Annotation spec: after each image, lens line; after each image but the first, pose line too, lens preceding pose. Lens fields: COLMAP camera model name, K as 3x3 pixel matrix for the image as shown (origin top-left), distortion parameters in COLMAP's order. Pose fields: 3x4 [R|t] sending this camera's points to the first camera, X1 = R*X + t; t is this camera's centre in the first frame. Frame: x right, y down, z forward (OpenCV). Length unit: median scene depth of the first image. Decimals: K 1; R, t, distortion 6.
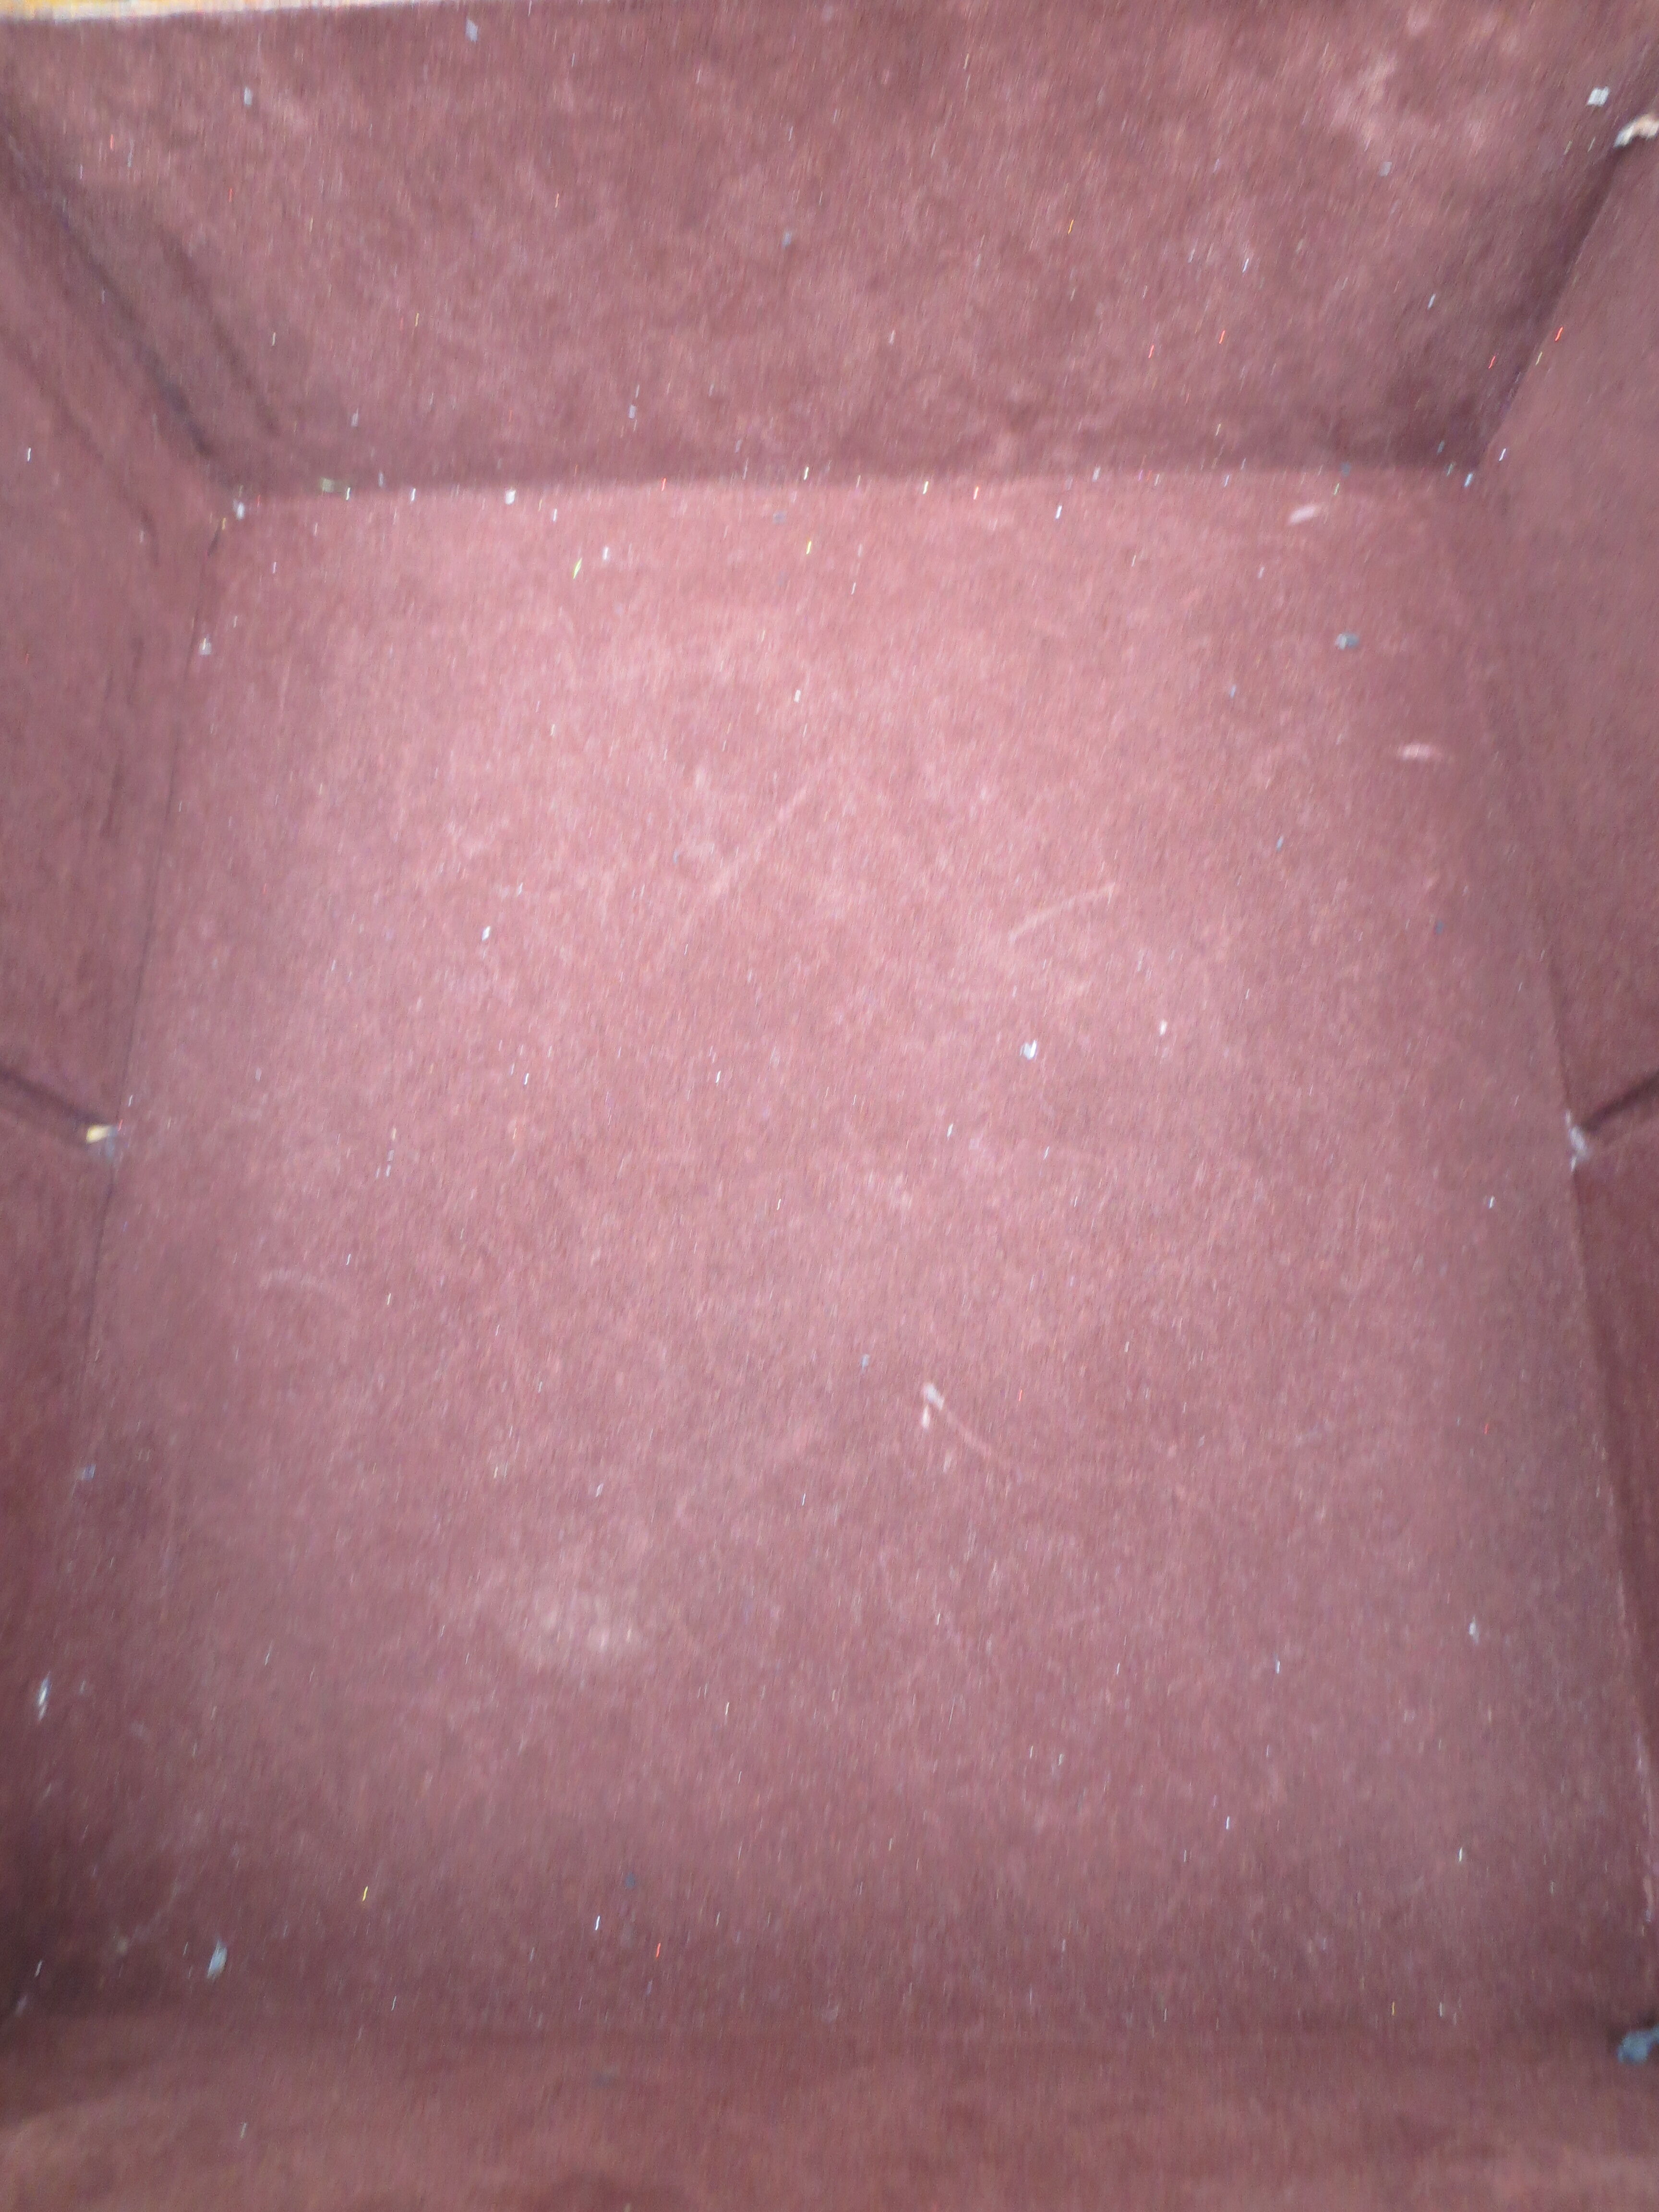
lens RADIAL K [[1547.8, 0, 835.3], [0, 1547.8, 1102.7], [0, 0, 1]] dist [-0.032084, 0.010931]
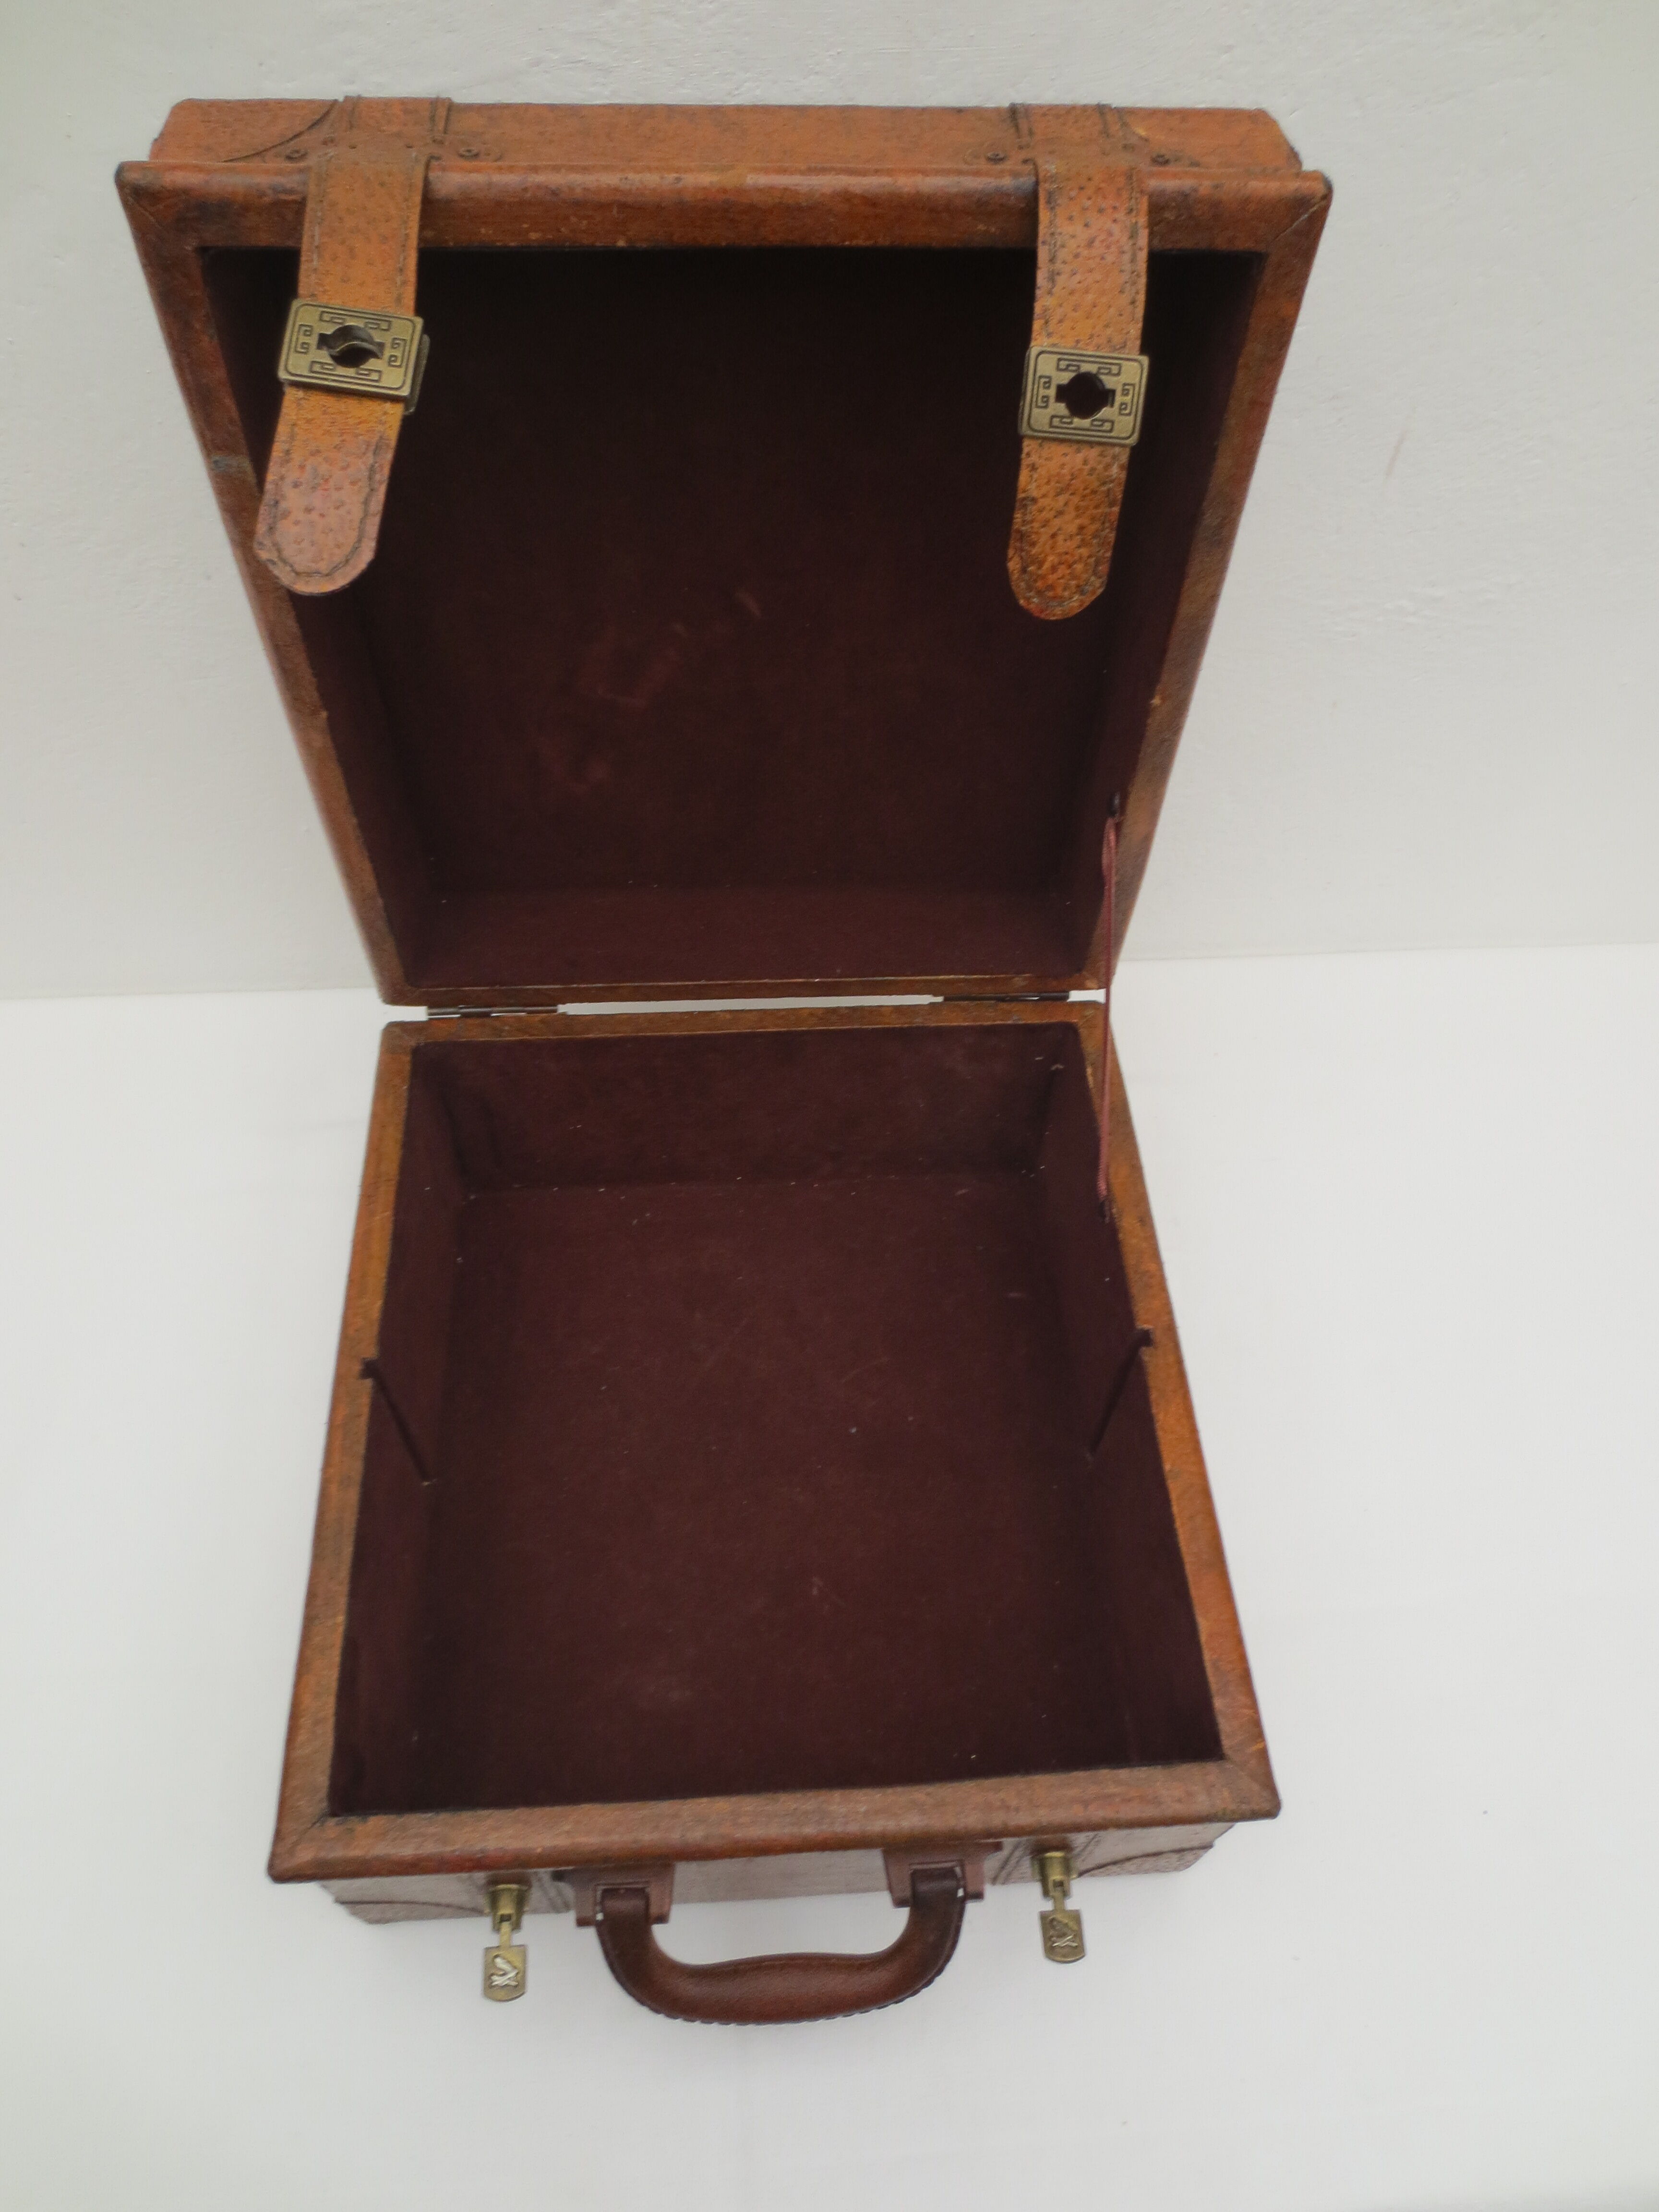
lens RADIAL K [[1547.8, 0, 828.9], [0, 1547.8, 1106.3], [0, 0, 1]] dist [-0.032084, 0.010931]
pose [[0.994127, -0.013337, 0.107394, -0.140390], [0.048981, 0.940362, -0.336630, 0.271988], [-0.096499, 0.339913, 0.935493, -1.233334]]
